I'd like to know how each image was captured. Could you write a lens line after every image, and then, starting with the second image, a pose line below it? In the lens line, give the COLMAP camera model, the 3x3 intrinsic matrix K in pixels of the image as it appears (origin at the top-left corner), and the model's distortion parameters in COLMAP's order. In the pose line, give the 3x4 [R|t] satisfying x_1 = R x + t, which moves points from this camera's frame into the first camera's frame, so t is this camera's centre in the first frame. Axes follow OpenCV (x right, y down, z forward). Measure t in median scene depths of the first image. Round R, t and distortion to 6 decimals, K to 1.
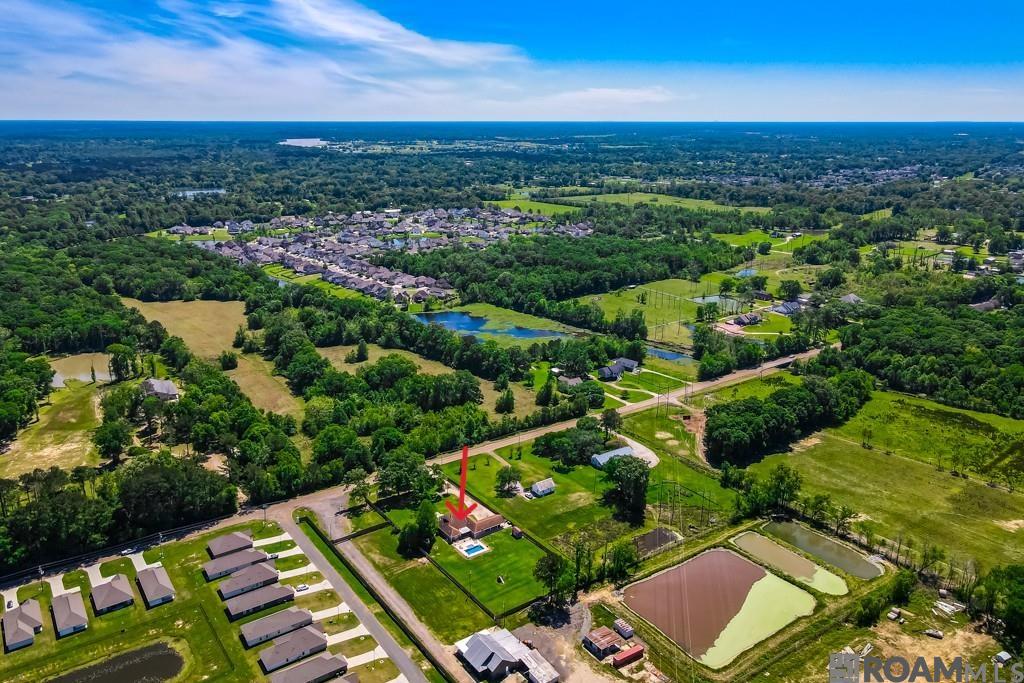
lens RADIAL K [[747.7, 0, 512.0], [0, 747.7, 341.5], [0, 0, 1]] dist [0.001892, 0.001221]
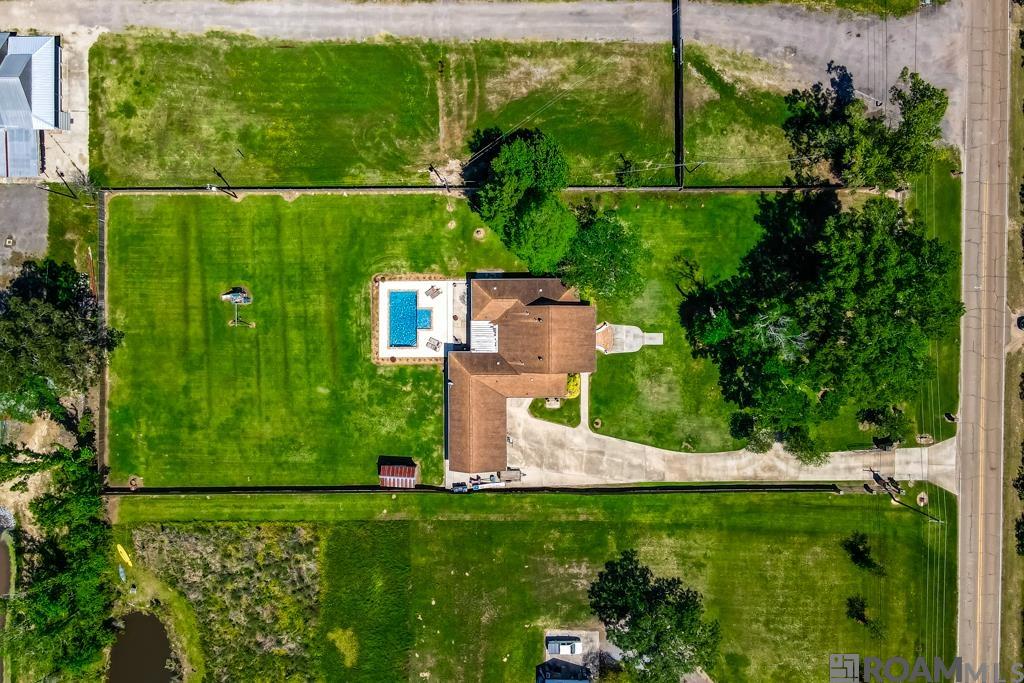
lens RADIAL K [[747.7, 0, 512.0], [0, 747.7, 341.5], [0, 0, 1]] dist [0.001892, 0.001221]
pose [[-0.584593, 0.811224, -0.012906, -0.060617], [-0.234776, -0.153917, 0.959786, -0.051238], [0.776616, 0.564114, 0.280435, 0.863456]]
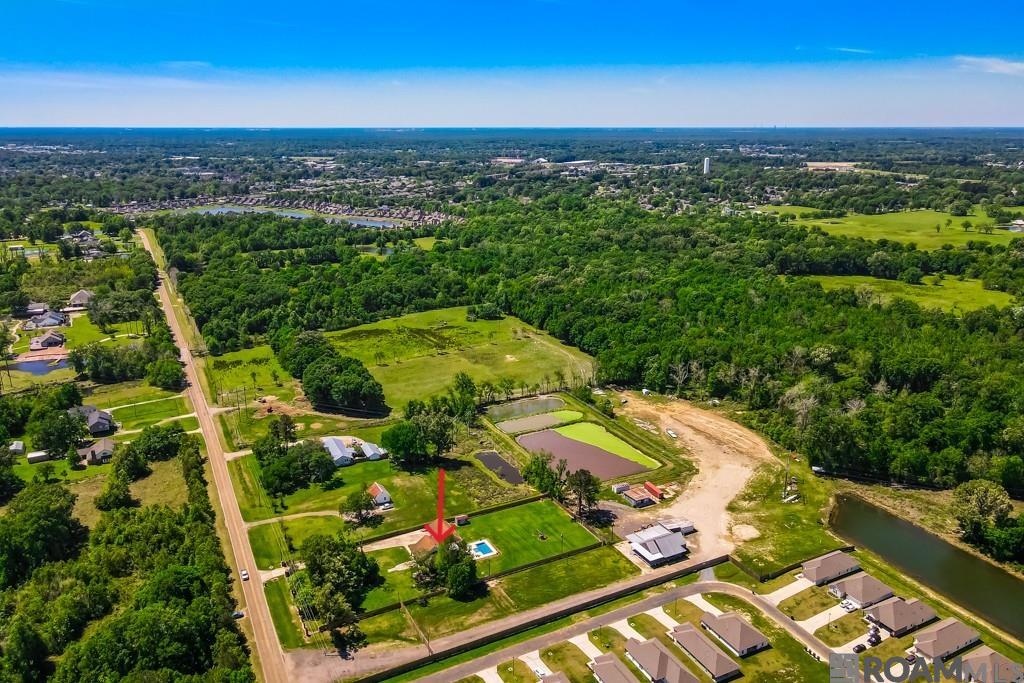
lens RADIAL K [[747.7, 0, 512.0], [0, 747.7, 341.5], [0, 0, 1]] dist [0.001892, 0.001221]
pose [[0.144291, -0.280359, 0.948988, -0.752183], [0.287094, 0.929635, 0.230990, -0.136158], [-0.946973, 0.239119, 0.214628, 0.651162]]
